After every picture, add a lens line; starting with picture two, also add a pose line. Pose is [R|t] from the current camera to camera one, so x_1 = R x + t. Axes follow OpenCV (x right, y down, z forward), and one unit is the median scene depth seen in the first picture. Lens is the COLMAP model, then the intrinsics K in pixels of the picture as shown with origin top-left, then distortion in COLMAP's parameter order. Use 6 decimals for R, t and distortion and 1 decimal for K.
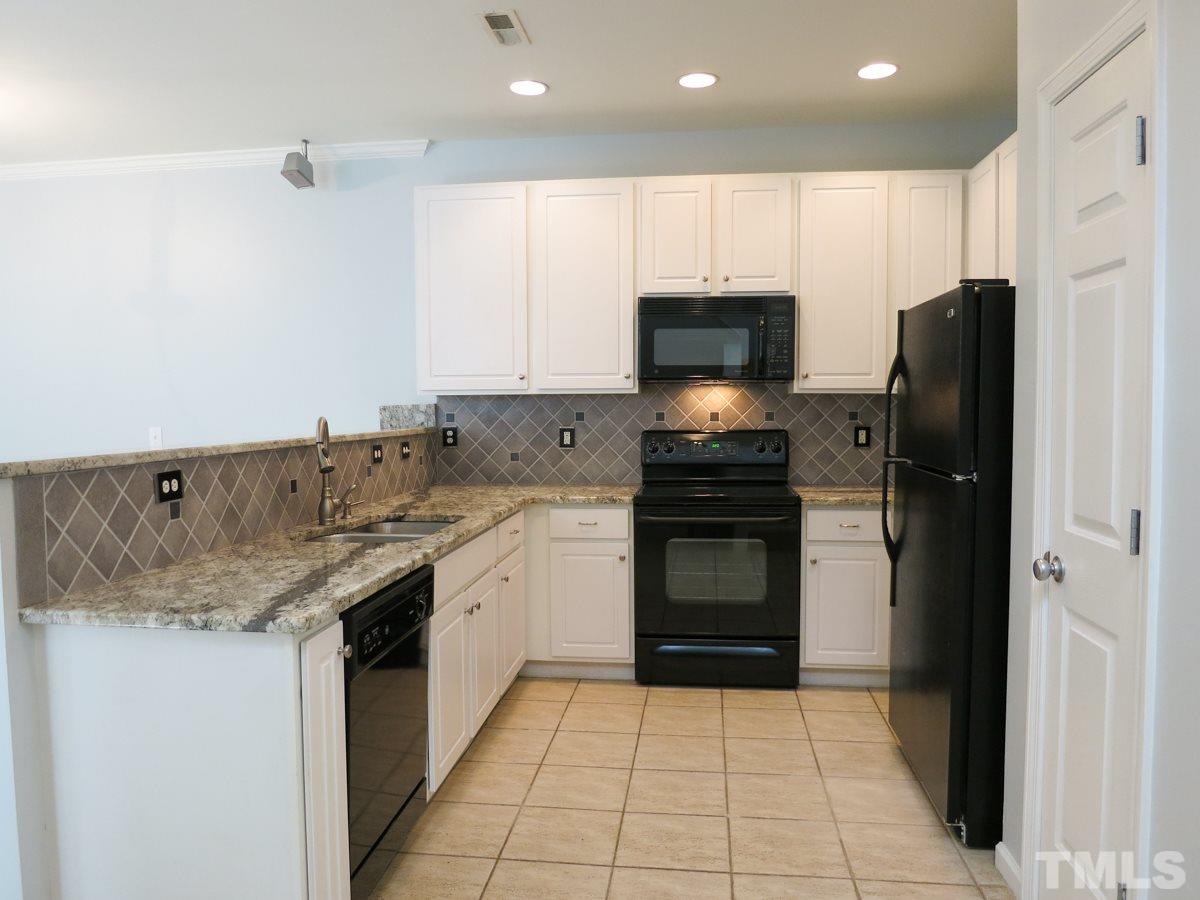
lens RADIAL K [[872.4, 0, 600.0], [0, 872.4, 450.0], [0, 0, 1]] dist [-0.037445, -0.001934]
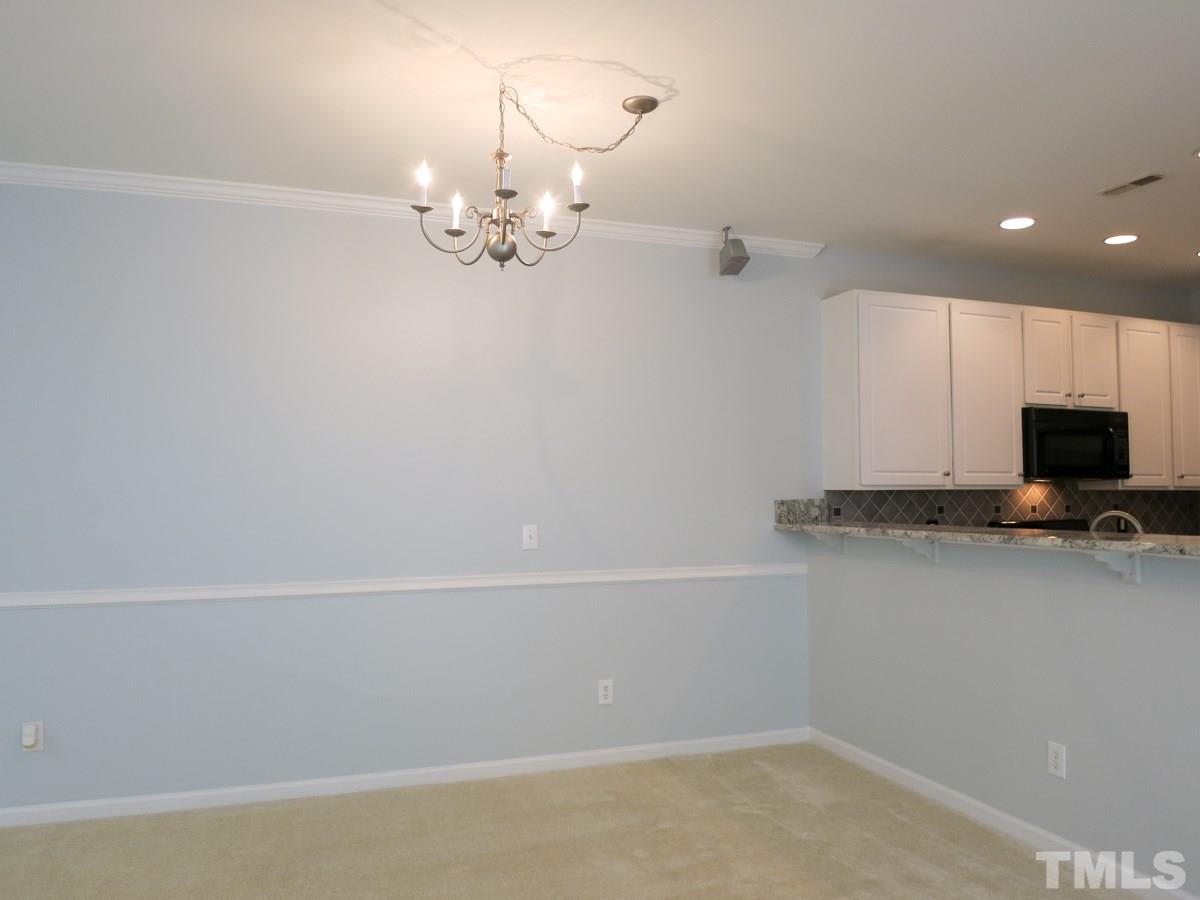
lens RADIAL K [[872.4, 0, 600.0], [0, 872.4, 450.0], [0, 0, 1]] dist [-0.037445, -0.001934]
pose [[0.894895, 0.025678, 0.445537, -0.976919], [0.021589, 0.994683, -0.100691, -0.013931], [-0.445754, 0.099727, 0.889583, 0.233246]]
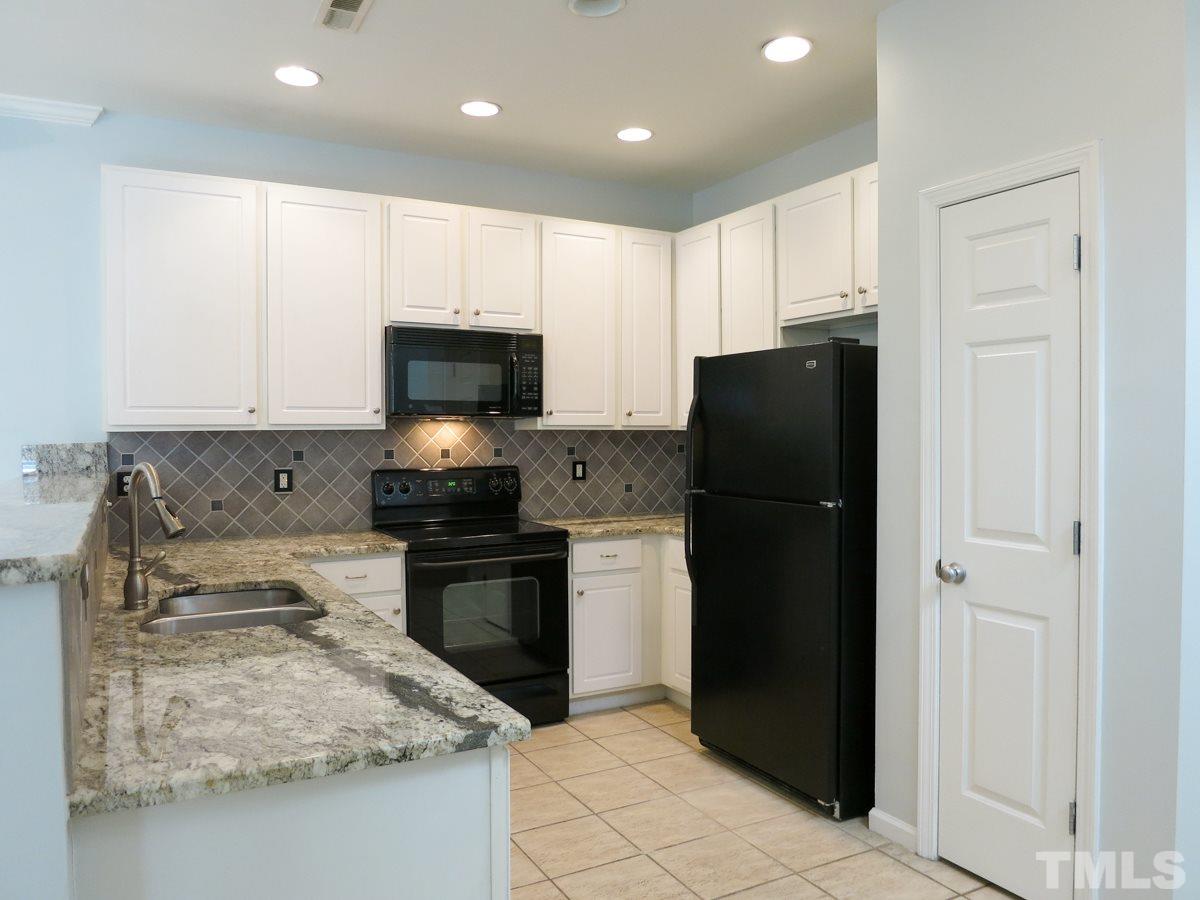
lens RADIAL K [[878.2, 0, 600.0], [0, 878.2, 450.0], [0, 0, 1]] dist [-0.039130, -0.003471]
pose [[0.817424, -0.011917, 0.575913, -0.306085], [0.032851, 0.999123, -0.025953, -0.012452], [-0.575098, 0.040134, 0.817099, 0.120799]]
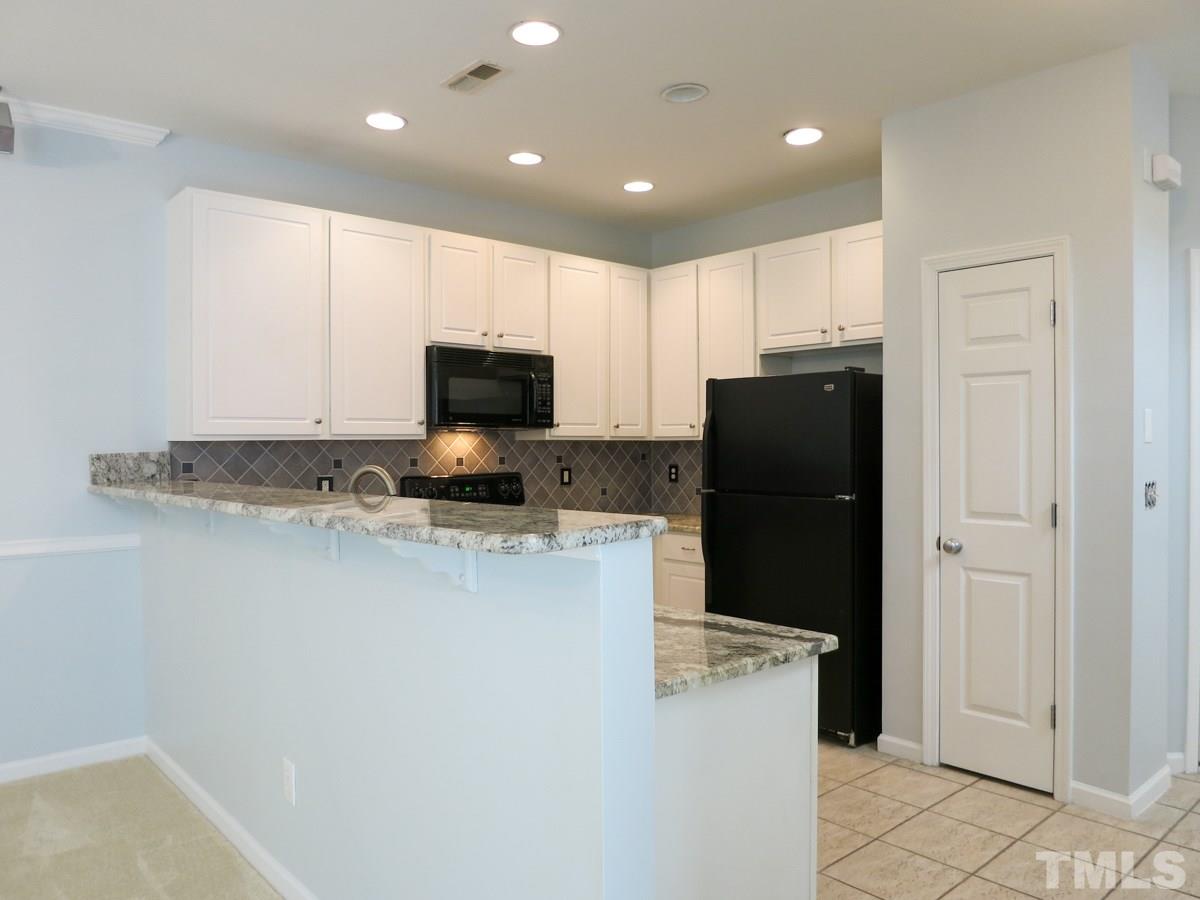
lens RADIAL K [[872.4, 0, 600.0], [0, 872.4, 450.0], [0, 0, 1]] dist [-0.037445, -0.001934]
pose [[0.666711, -0.005604, 0.745295, -0.580697], [0.043514, 0.998559, -0.031417, -0.012678], [-0.744045, 0.053377, 0.665994, 0.182421]]
